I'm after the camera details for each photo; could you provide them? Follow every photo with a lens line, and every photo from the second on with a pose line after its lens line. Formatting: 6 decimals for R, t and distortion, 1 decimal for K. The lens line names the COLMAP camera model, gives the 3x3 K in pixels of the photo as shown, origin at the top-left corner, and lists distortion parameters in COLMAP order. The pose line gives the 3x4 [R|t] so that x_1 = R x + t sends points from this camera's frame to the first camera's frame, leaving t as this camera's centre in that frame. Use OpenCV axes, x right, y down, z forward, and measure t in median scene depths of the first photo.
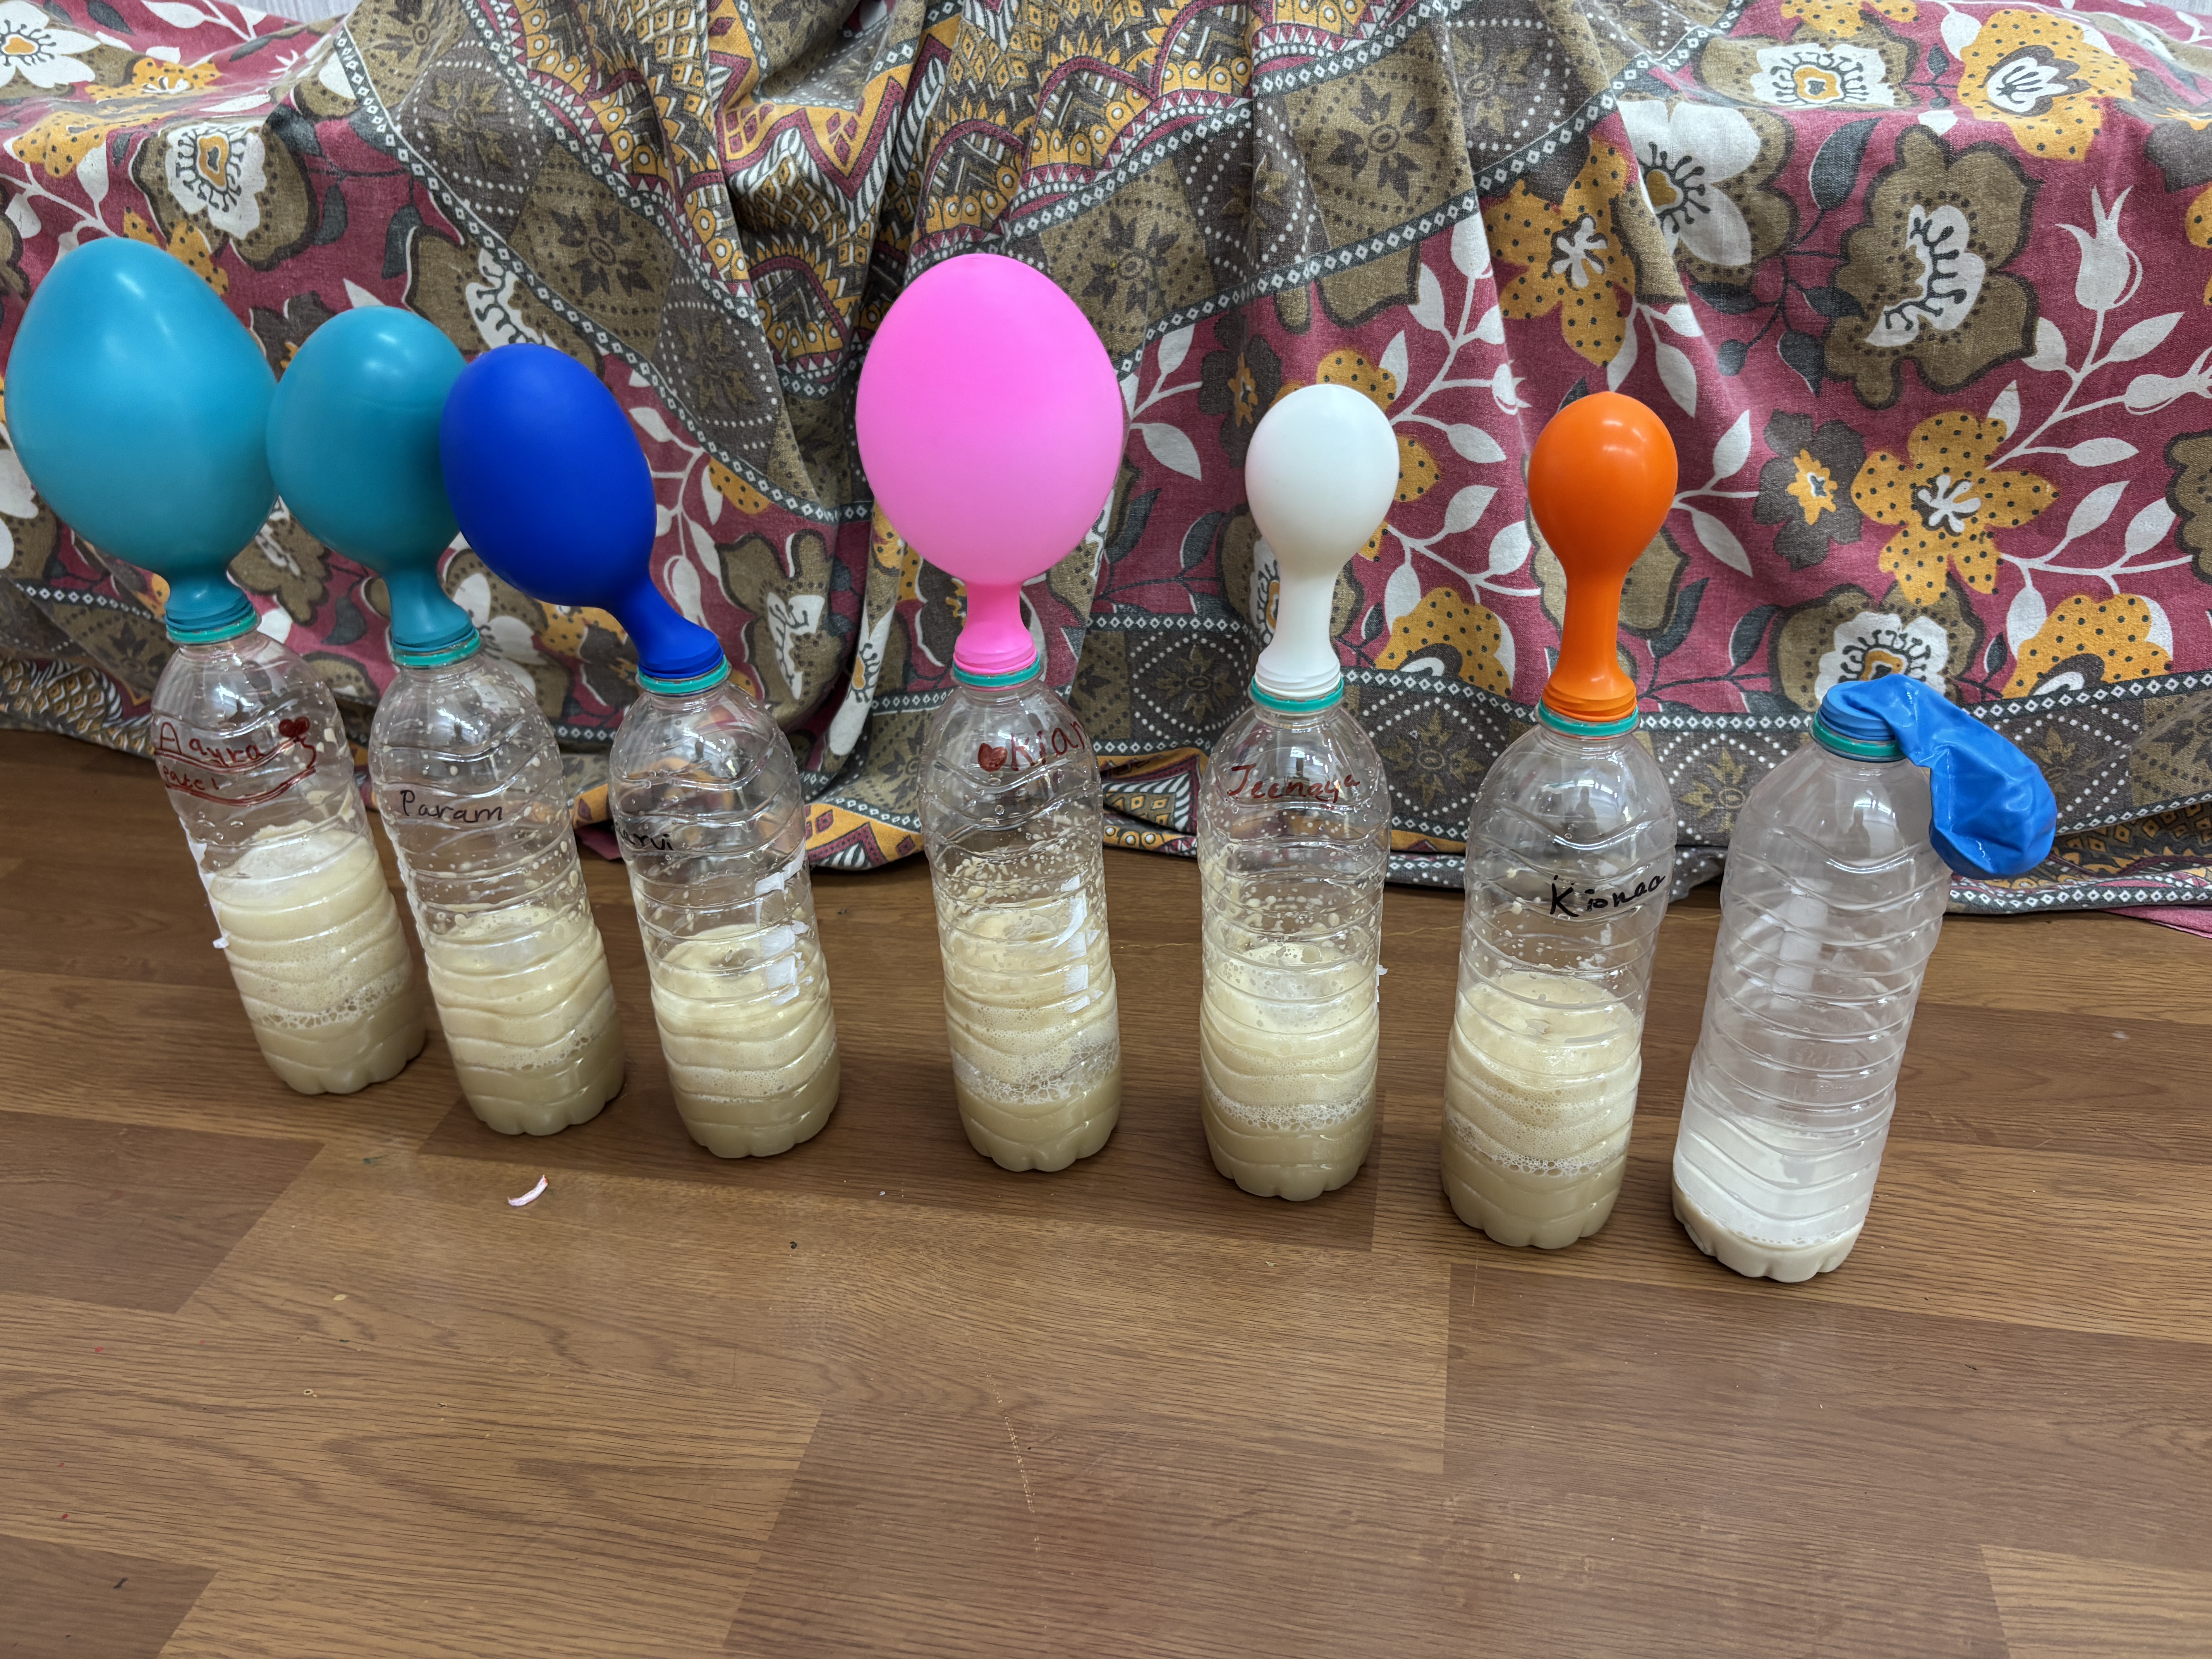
lens RADIAL K [[1686.9, 0, 1106.0], [0, 1686.9, 829.5], [0, 0, 1]] dist [0.176756, -0.587834]
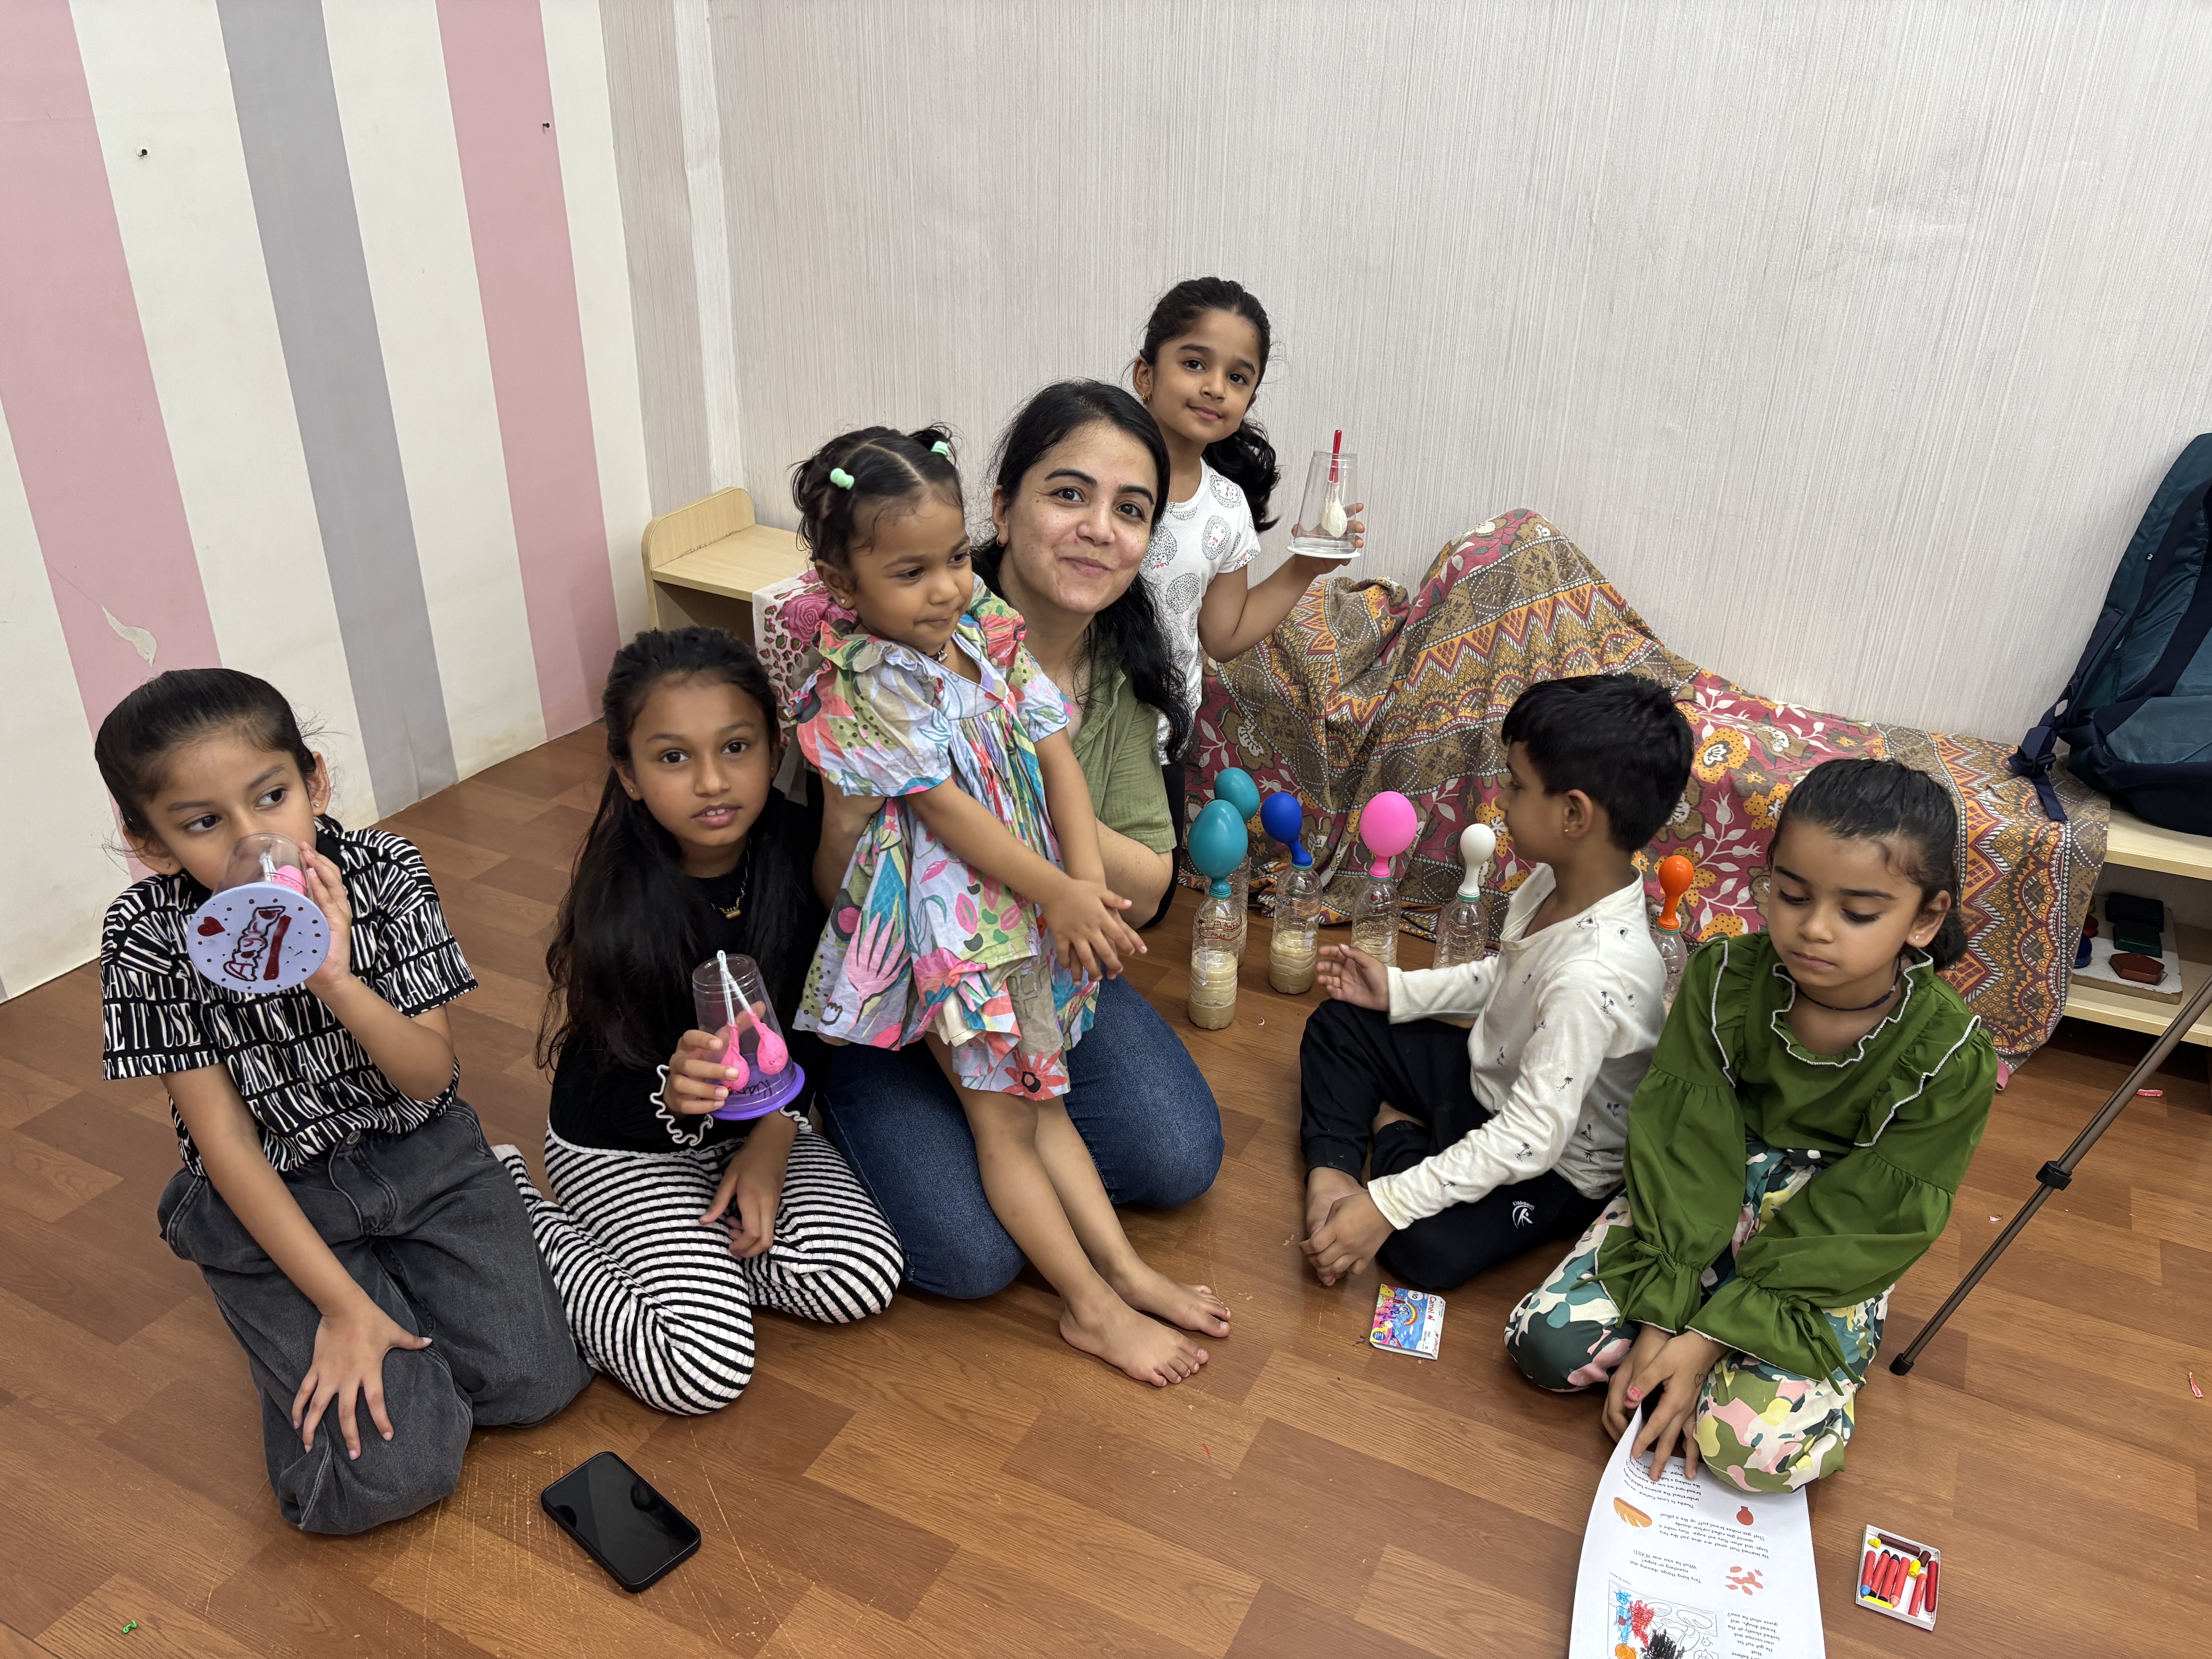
lens RADIAL K [[1686.9, 0, 1106.0], [0, 1686.9, 829.5], [0, 0, 1]] dist [0.176756, -0.587834]
pose [[0.962090, 0.171407, -0.212140, 0.112248], [-0.184825, 0.981742, -0.044976, 0.073926], [0.200557, 0.082480, 0.976204, -2.372768]]
